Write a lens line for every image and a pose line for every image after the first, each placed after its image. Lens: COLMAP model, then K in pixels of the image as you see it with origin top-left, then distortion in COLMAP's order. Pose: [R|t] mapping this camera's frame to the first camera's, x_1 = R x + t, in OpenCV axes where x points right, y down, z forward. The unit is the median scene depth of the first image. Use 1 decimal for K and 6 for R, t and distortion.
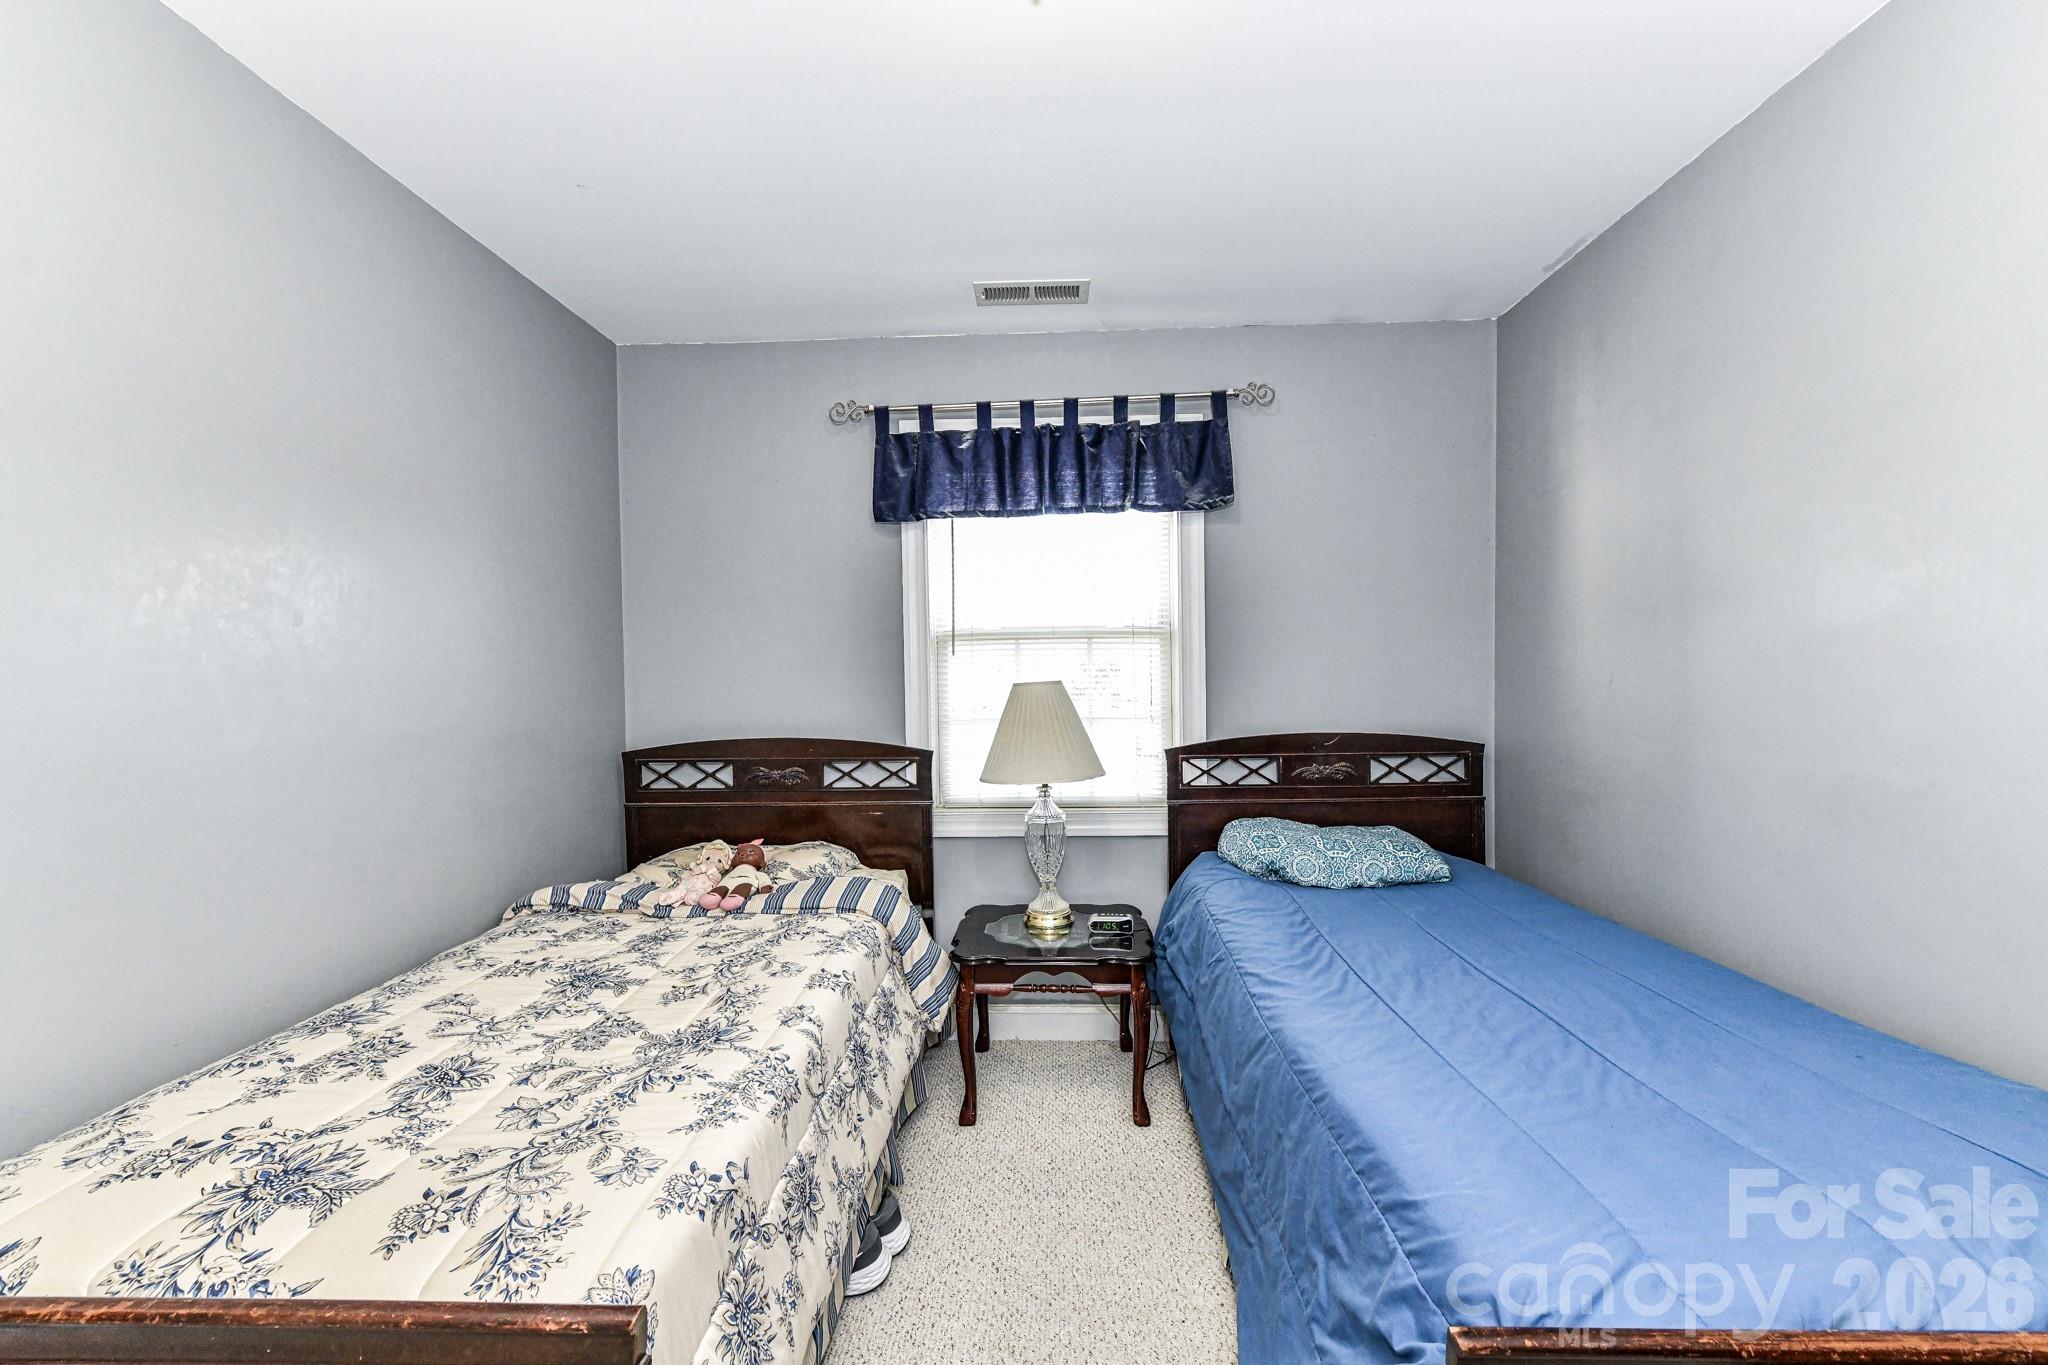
lens RADIAL K [[805.4, 0, 1025.7], [0, 805.4, 687.9], [0, 0, 1]] dist [0.002045, -0.000308]
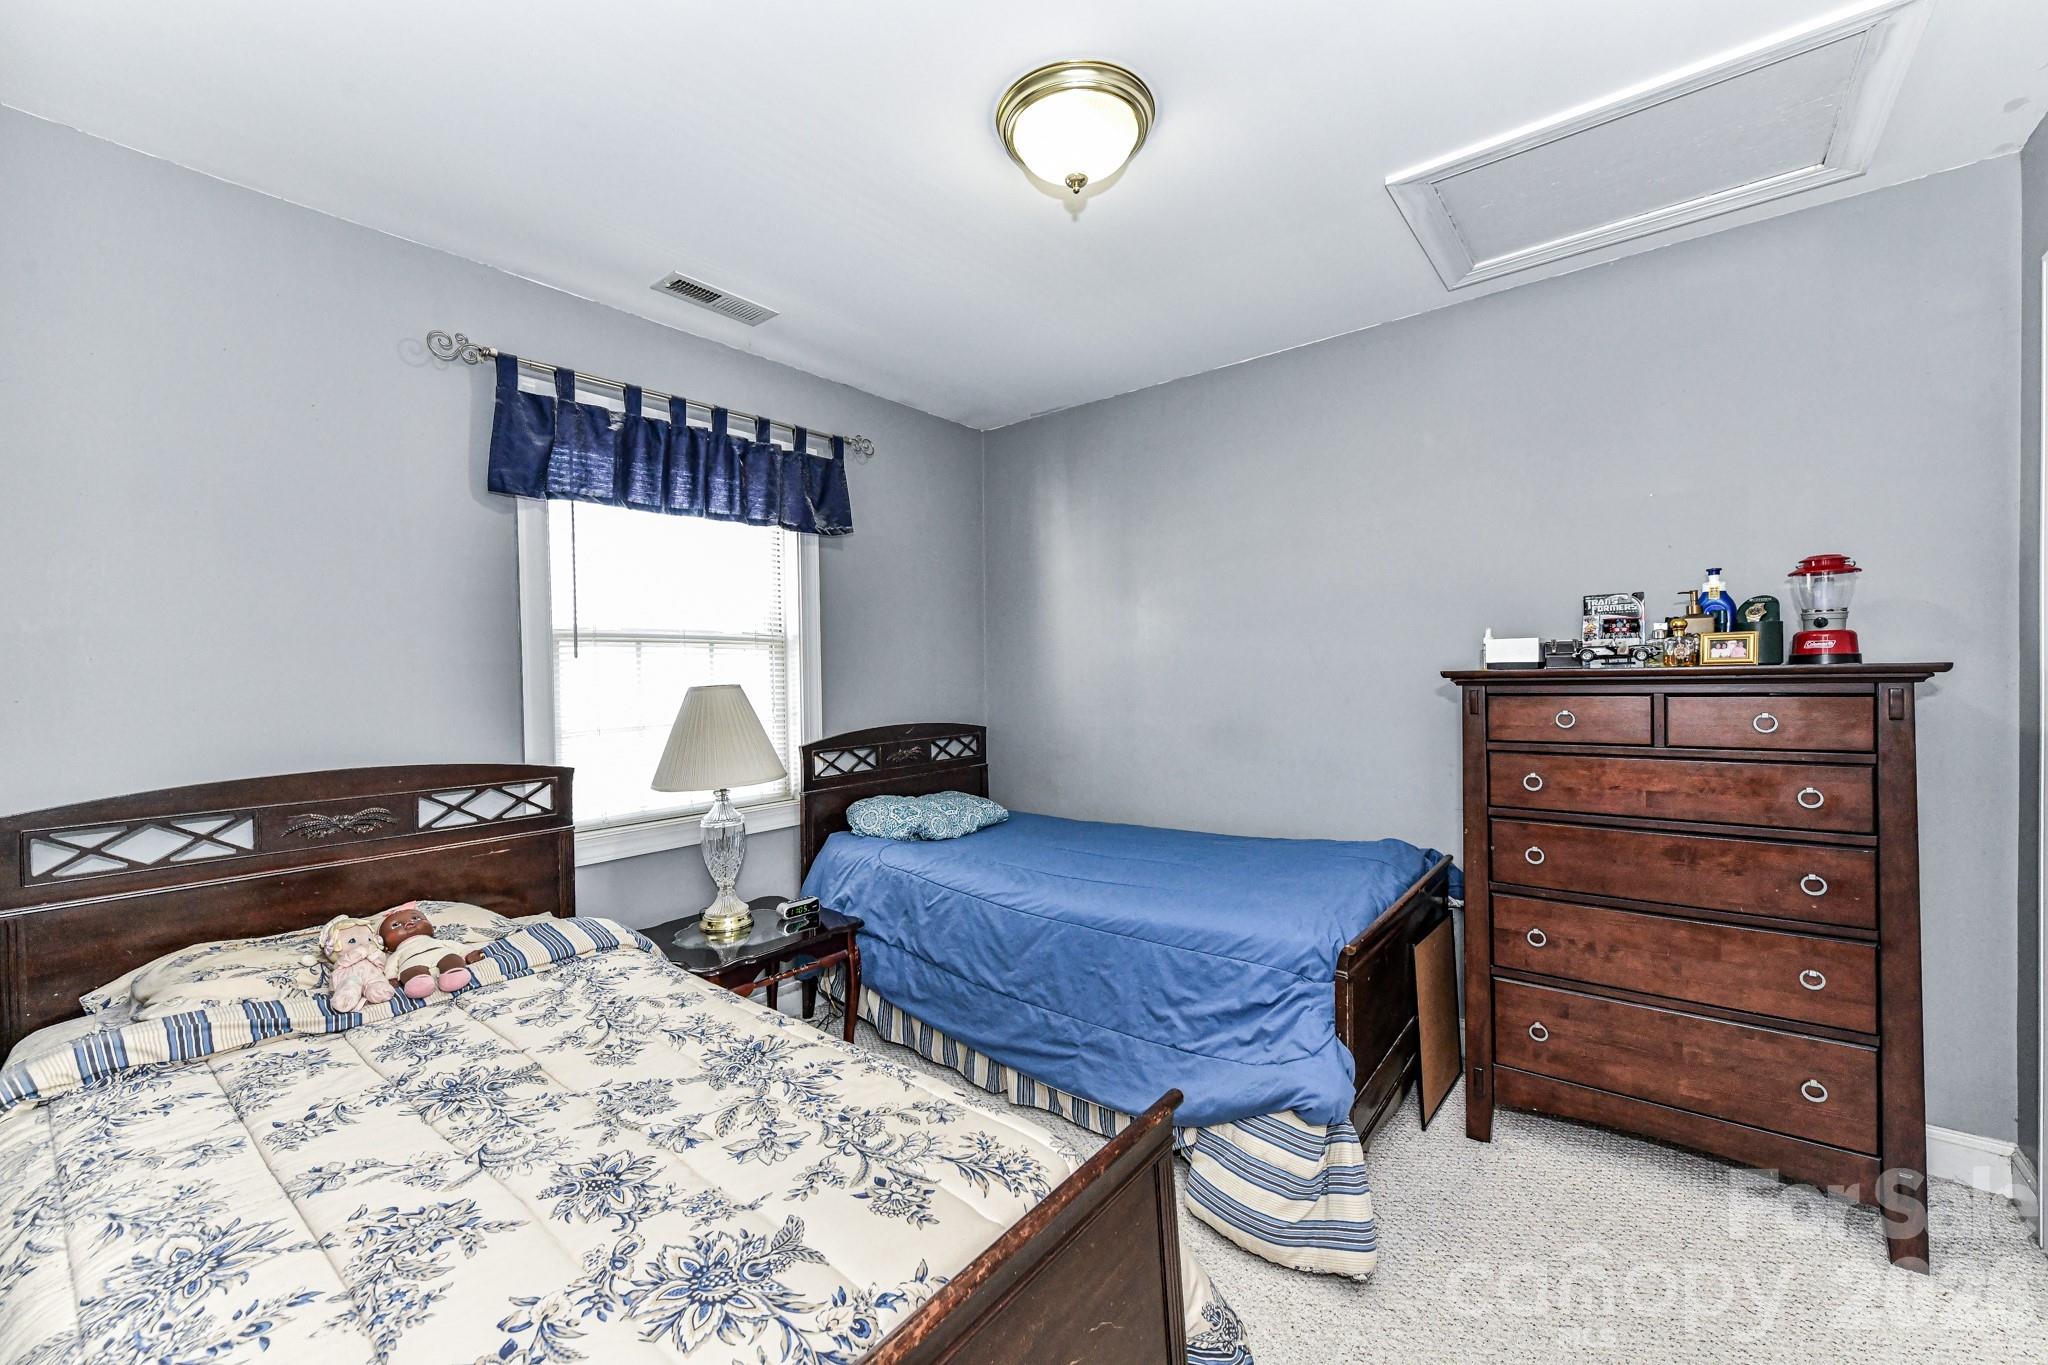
lens RADIAL K [[813.3, 0, 1024.0], [0, 813.3, 682.5], [0, 0, 1]] dist [0.001351, -0.000367]
pose [[0.592892, -0.006600, 0.805255, -0.546791], [0.022437, 0.999714, -0.008326, 0.004913], [-0.804969, 0.023004, 0.592870, 0.090871]]
